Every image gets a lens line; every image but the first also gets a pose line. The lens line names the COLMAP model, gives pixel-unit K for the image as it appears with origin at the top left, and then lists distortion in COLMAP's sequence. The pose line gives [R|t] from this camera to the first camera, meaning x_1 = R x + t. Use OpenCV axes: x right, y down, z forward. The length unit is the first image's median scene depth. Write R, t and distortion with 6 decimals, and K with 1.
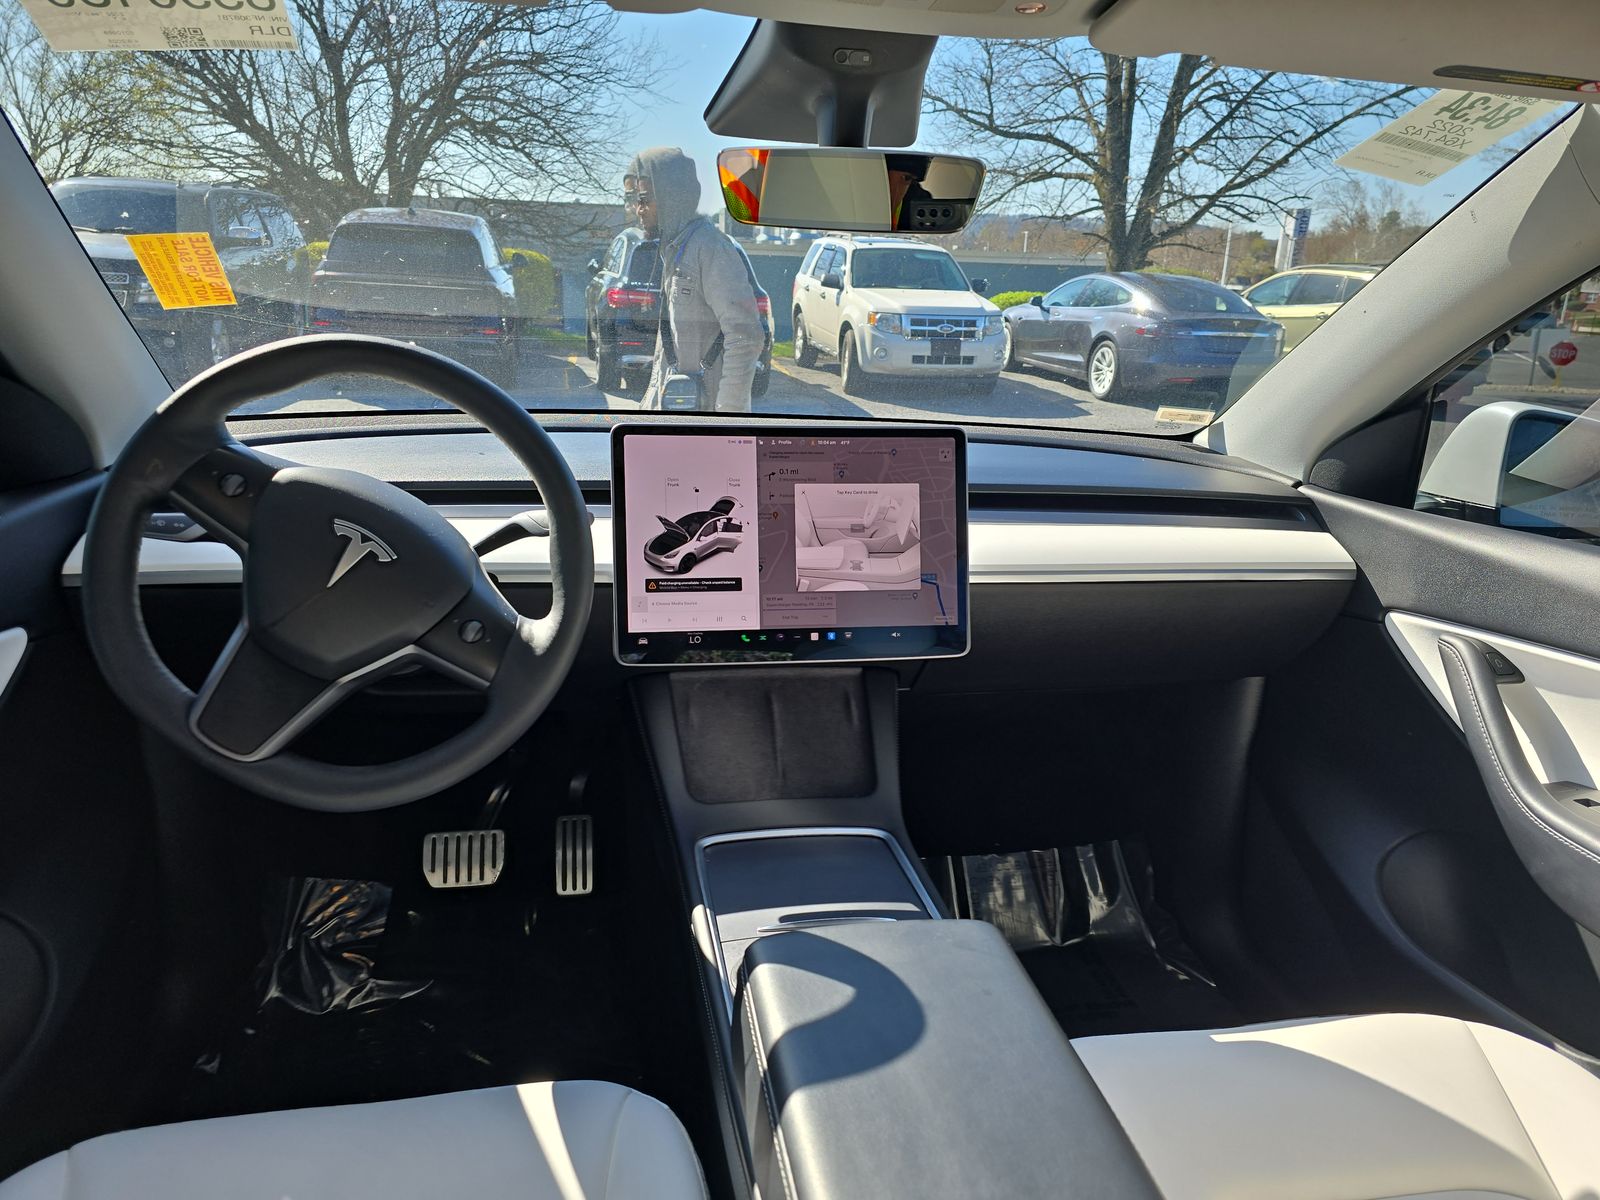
lens RADIAL K [[1103.9, 0, 806.3], [0, 1103.9, 590.5], [0, 0, 1]] dist [0.060839, -0.062118]
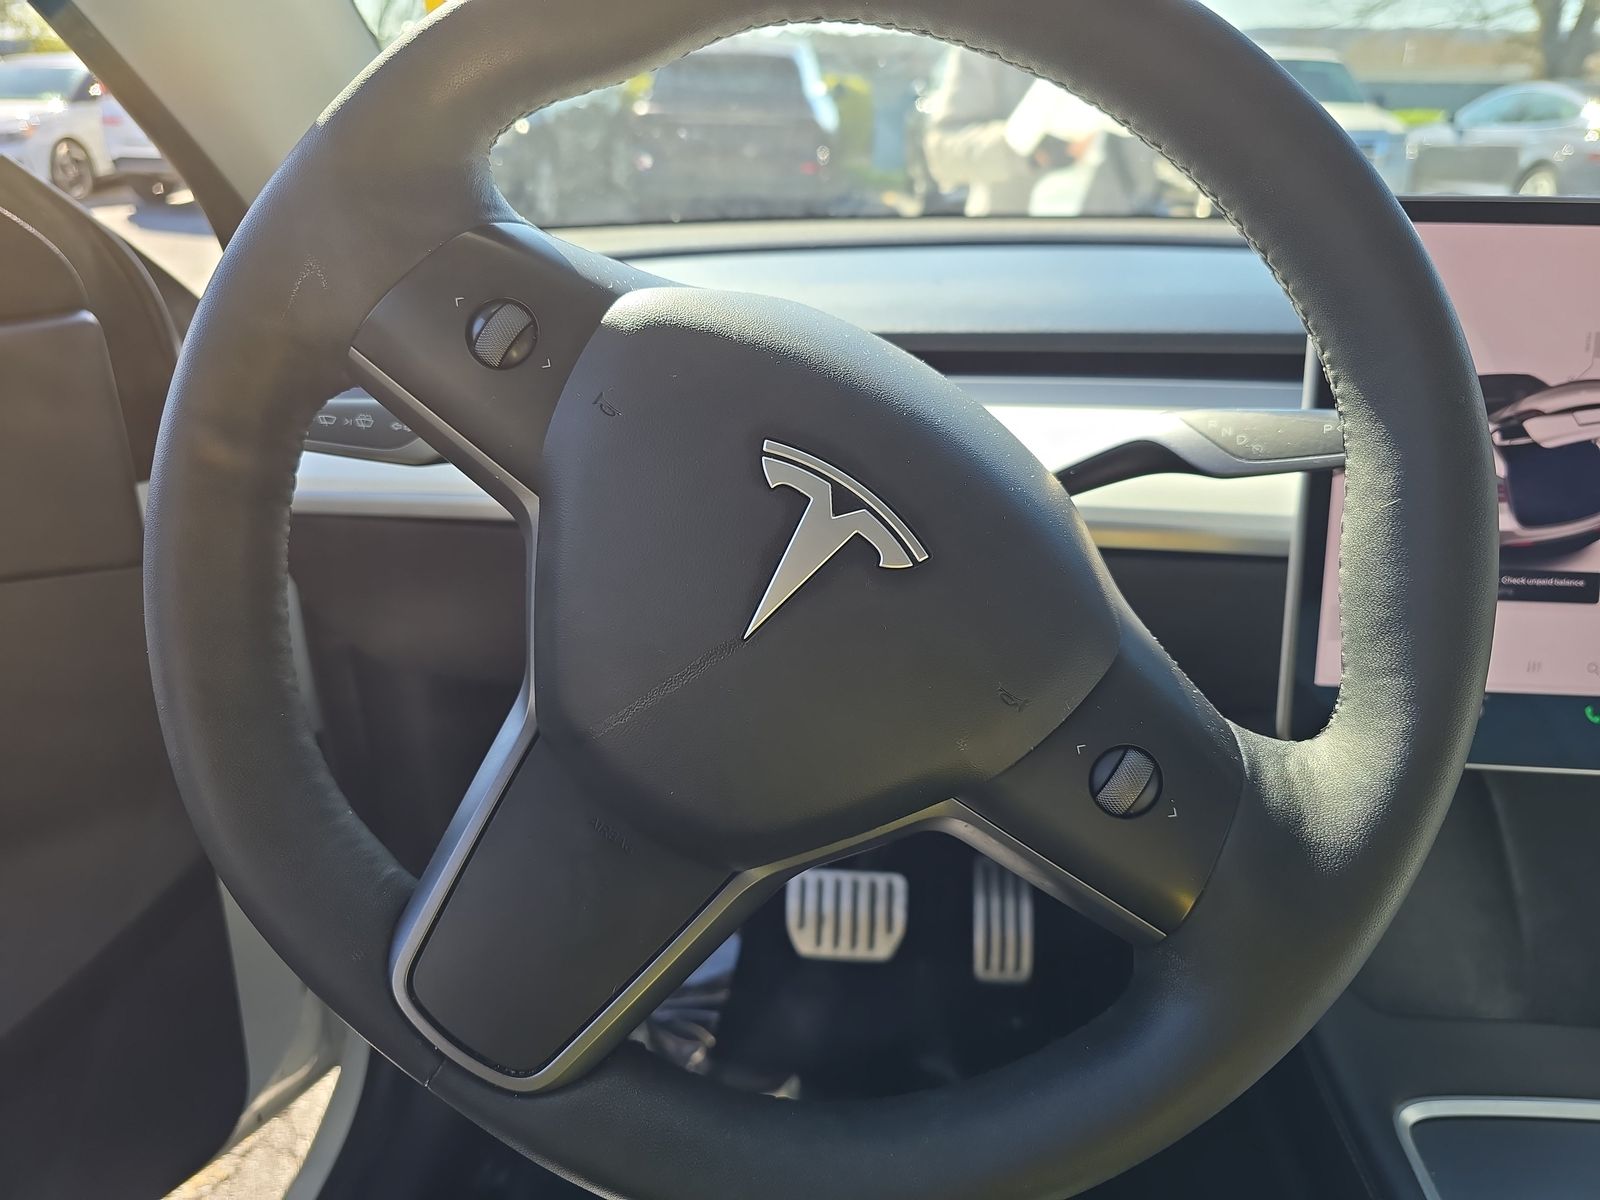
lens RADIAL K [[1136.0, 0, 796.2], [0, 1136.0, 601.0], [0, 0, 1]] dist [-0.001660, 0.002109]
pose [[0.963889, 0.074349, -0.255715, -0.214296], [-0.040843, 0.990149, 0.133932, -0.041343], [0.263154, -0.118651, 0.957430, 0.441197]]
